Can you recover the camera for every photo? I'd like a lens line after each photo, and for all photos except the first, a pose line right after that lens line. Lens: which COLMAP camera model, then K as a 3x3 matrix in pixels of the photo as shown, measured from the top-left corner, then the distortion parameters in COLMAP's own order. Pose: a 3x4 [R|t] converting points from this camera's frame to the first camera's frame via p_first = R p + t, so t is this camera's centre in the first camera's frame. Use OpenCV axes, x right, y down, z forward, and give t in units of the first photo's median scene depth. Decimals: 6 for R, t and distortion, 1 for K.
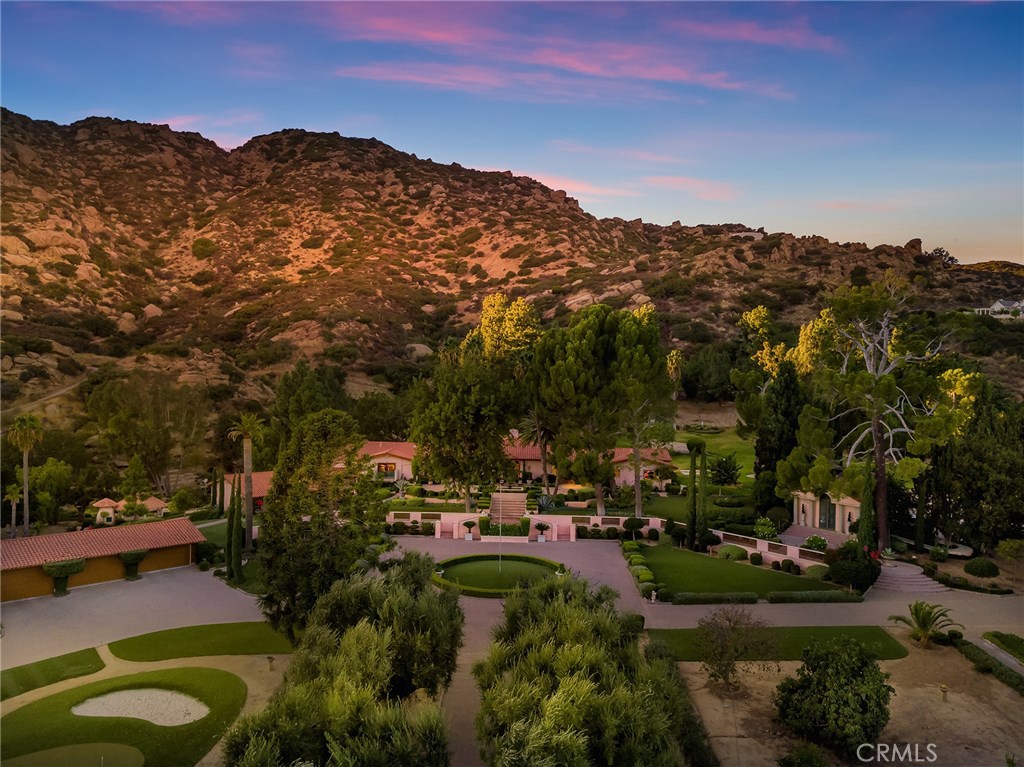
lens RADIAL K [[789.7, 0, 515.4], [0, 789.7, 394.4], [0, 0, 1]] dist [0.022795, -0.001037]
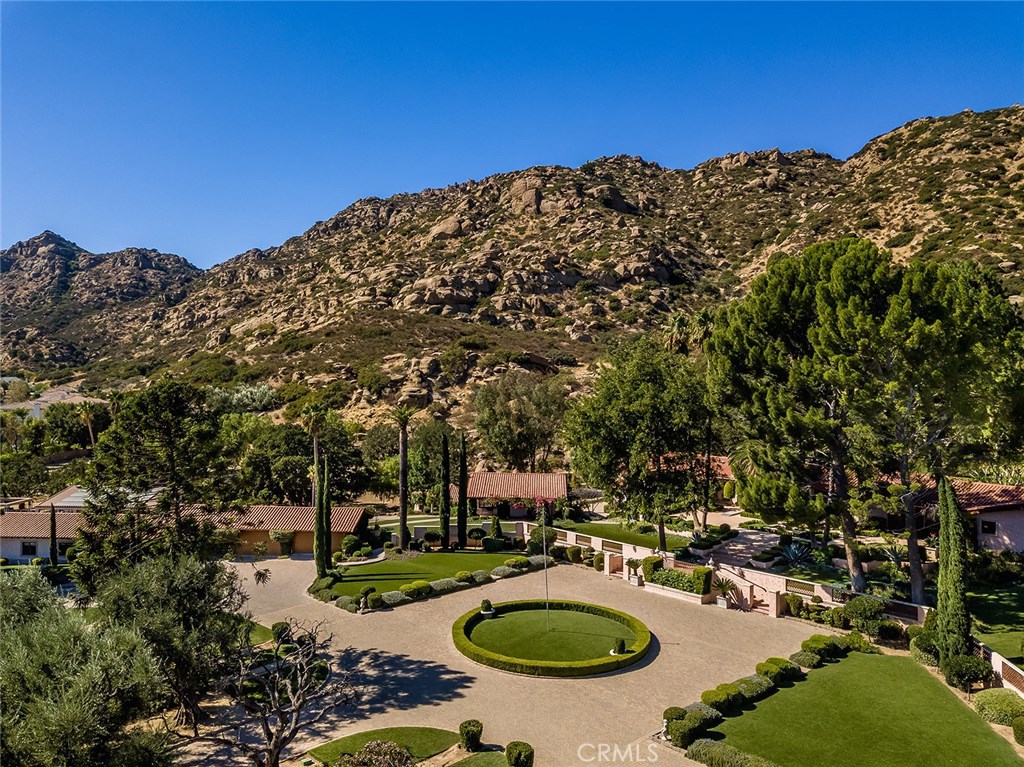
lens RADIAL K [[784.9, 0, 512.0], [0, 784.9, 383.5], [0, 0, 1]] dist [0.041749, -0.004341]
pose [[0.685444, -0.007330, -0.728088, 0.088909], [-0.024008, 0.999178, -0.032661, 0.005752], [0.727729, 0.039867, 0.684705, 0.093742]]
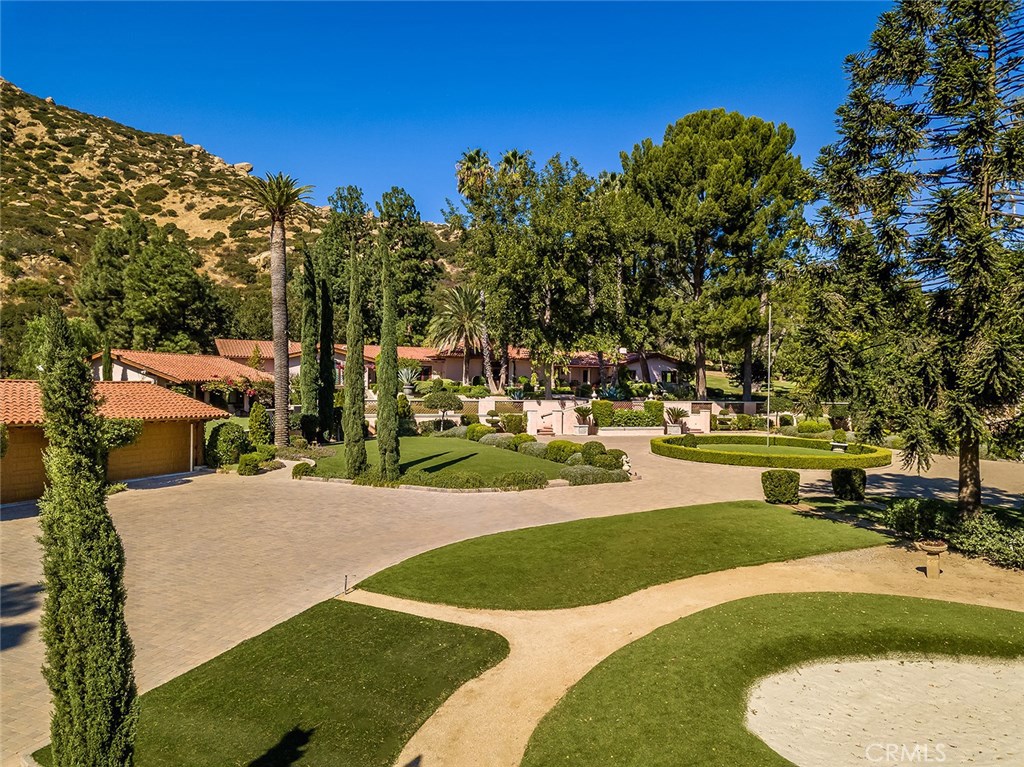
lens RADIAL K [[781.6, 0, 508.5], [0, 781.6, 380.5], [0, 0, 1]] dist [0.031165, 0.001431]
pose [[0.898566, -0.005826, 0.438801, -0.088182], [0.023963, 0.999071, -0.035805, 0.036255], [-0.438185, 0.042688, 0.897871, 0.103457]]
